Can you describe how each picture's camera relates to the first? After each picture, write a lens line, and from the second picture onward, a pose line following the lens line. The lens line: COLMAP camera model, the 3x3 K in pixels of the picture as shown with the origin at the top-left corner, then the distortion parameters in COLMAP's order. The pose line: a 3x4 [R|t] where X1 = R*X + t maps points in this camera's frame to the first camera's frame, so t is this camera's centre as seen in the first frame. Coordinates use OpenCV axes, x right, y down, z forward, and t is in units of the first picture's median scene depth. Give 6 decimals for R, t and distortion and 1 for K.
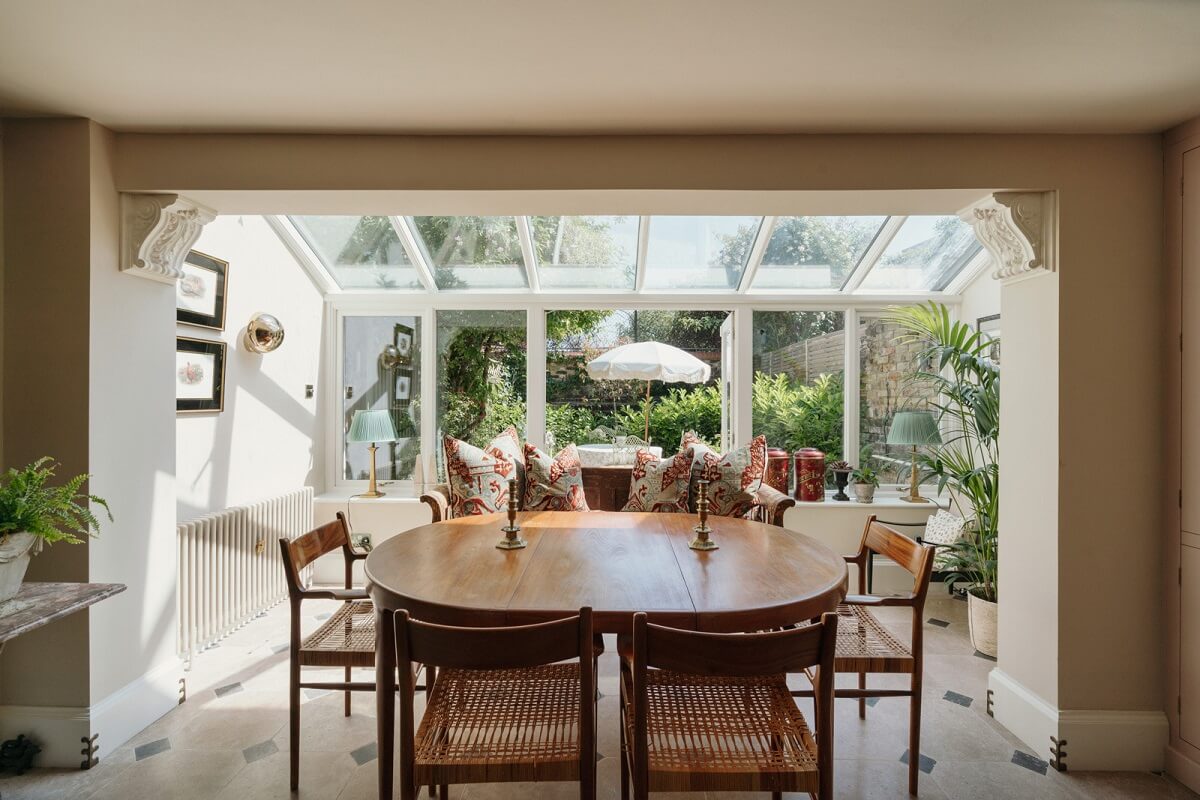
lens RADIAL K [[547.5, 0, 610.7], [0, 547.5, 398.1], [0, 0, 1]] dist [-0.008952, 0.001916]
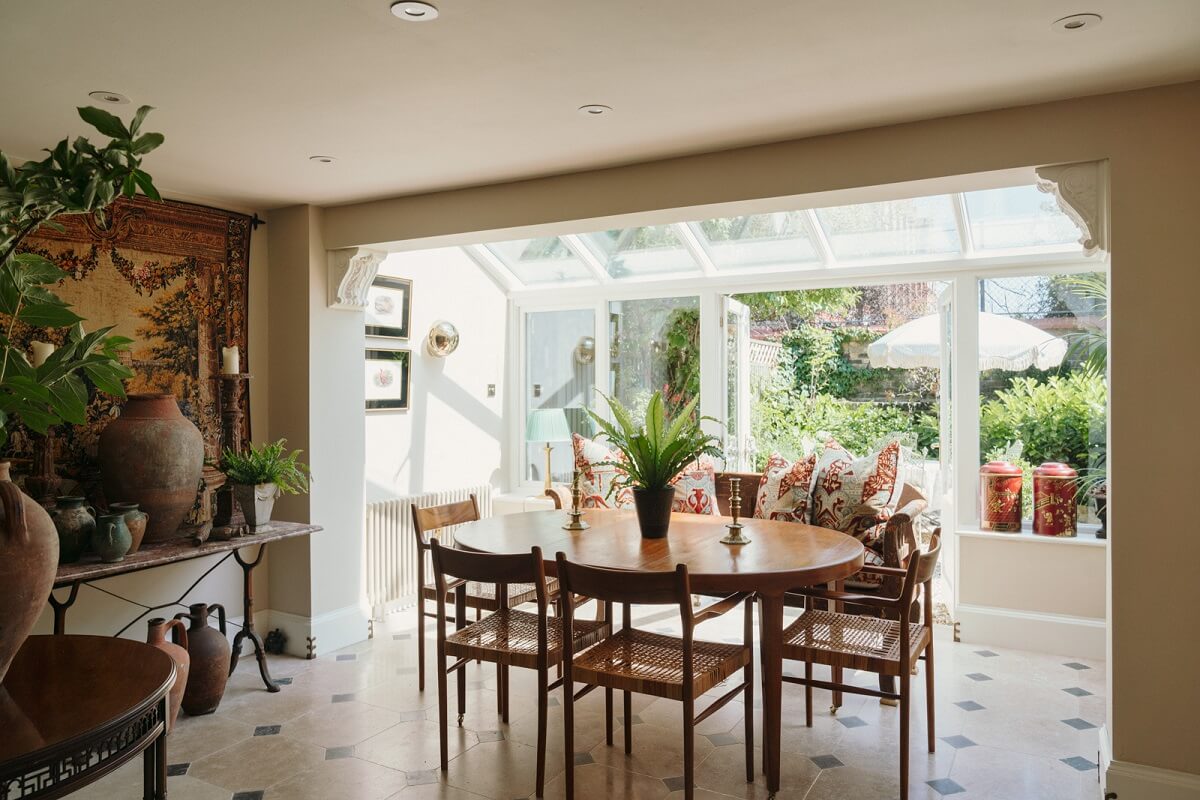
lens RADIAL K [[832.5, 0, 594.9], [0, 832.5, 391.5], [0, 0, 1]] dist [-0.032432, 0.023051]
pose [[0.877863, -0.006109, -0.478873, 0.497256], [0.006335, 0.999979, -0.001143, -0.010440], [0.478870, -0.002030, 0.877883, -0.369633]]
